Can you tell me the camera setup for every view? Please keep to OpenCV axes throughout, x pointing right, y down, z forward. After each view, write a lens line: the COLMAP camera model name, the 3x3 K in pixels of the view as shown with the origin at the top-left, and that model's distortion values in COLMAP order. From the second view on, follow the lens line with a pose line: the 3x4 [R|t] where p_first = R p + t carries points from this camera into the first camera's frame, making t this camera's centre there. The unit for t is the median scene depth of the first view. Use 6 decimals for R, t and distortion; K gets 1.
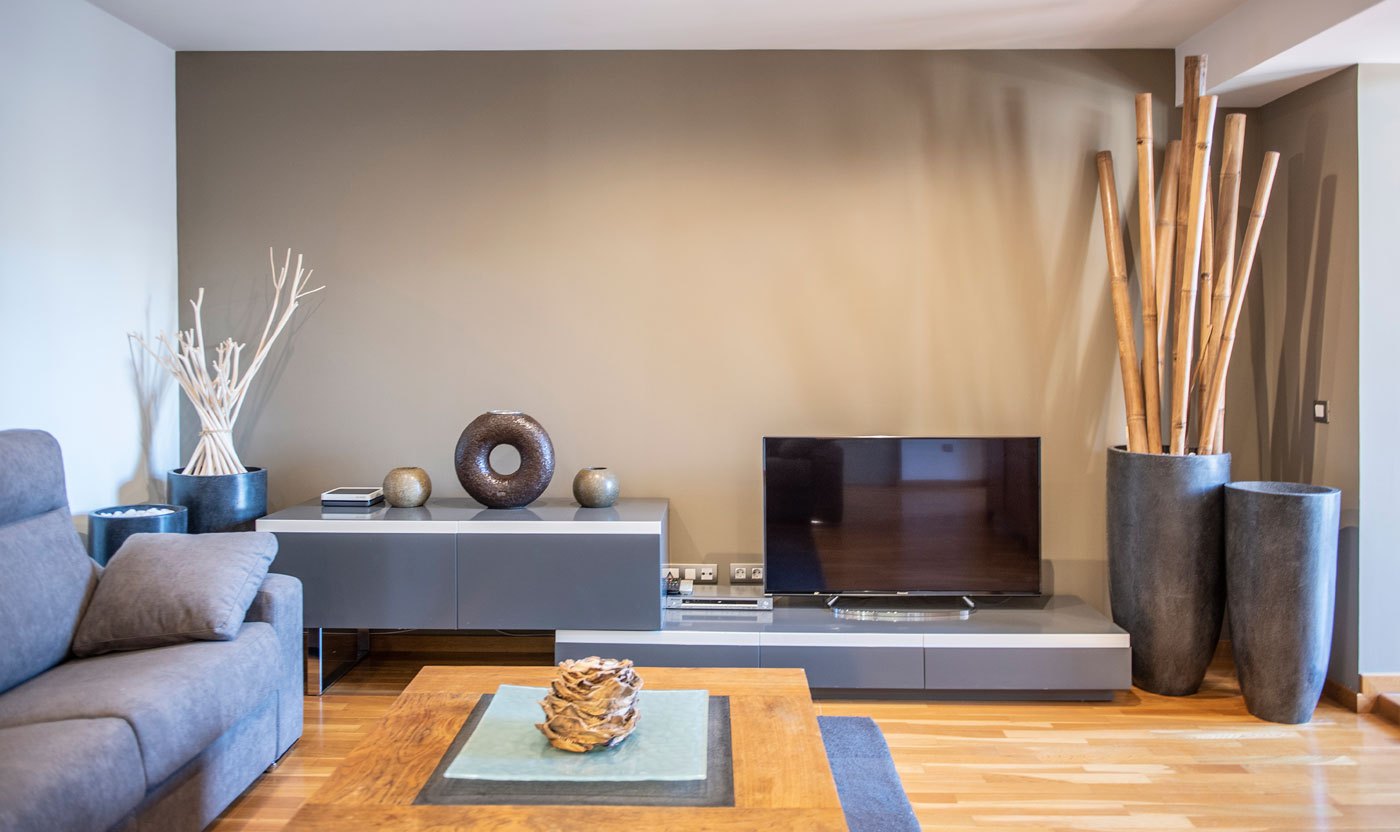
lens RADIAL K [[1034.3, 0, 677.8], [0, 1034.3, 342.1], [0, 0, 1]] dist [0.029202, -0.027262]
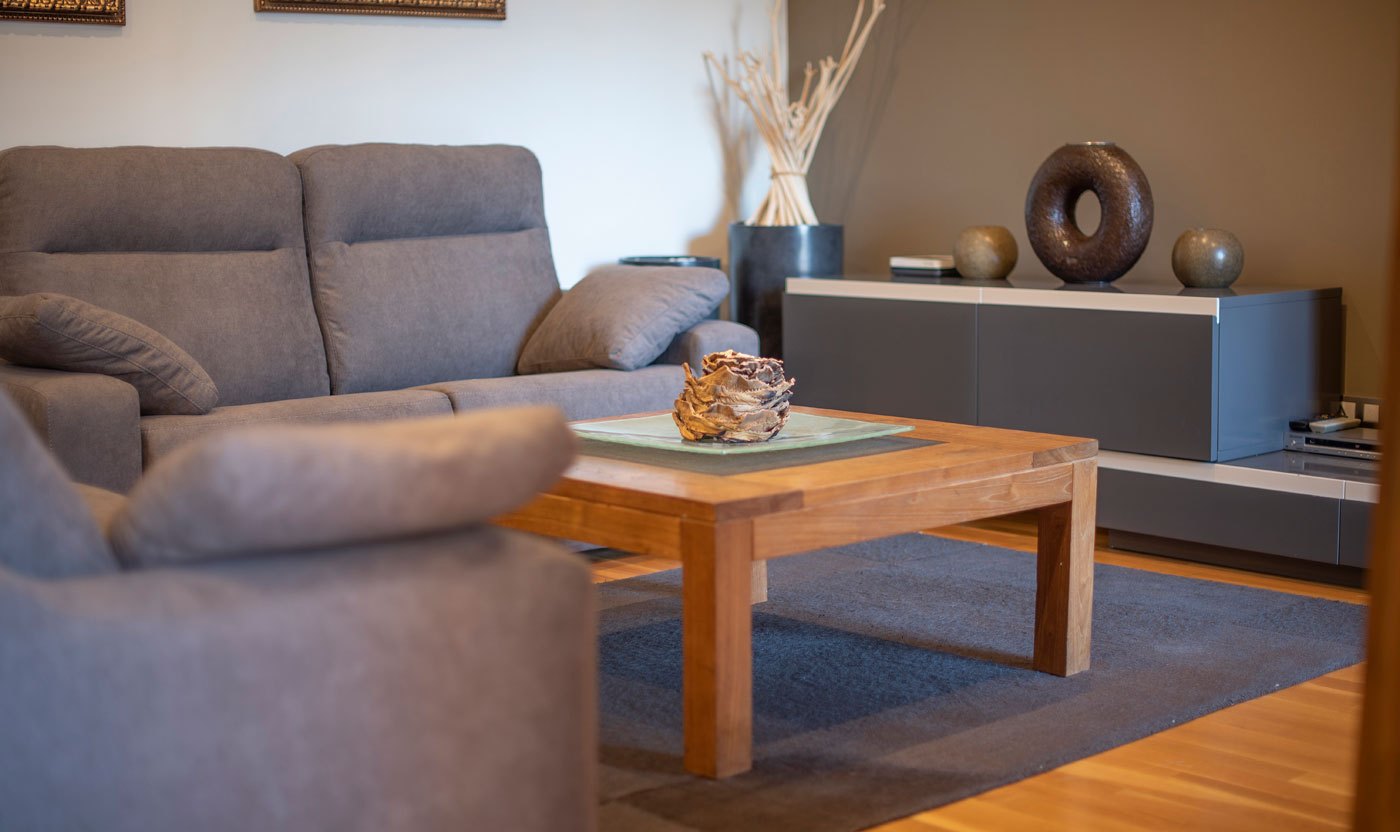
lens RADIAL K [[2036.1, 0, 729.8], [0, 2036.1, 431.5], [0, 0, 1]] dist [-0.148223, 0.000000]
pose [[0.679280, 0.082923, -0.729180, 0.655371], [0.011181, 0.992311, 0.123262, 0.088601], [0.733794, -0.091882, 0.673130, -0.083784]]
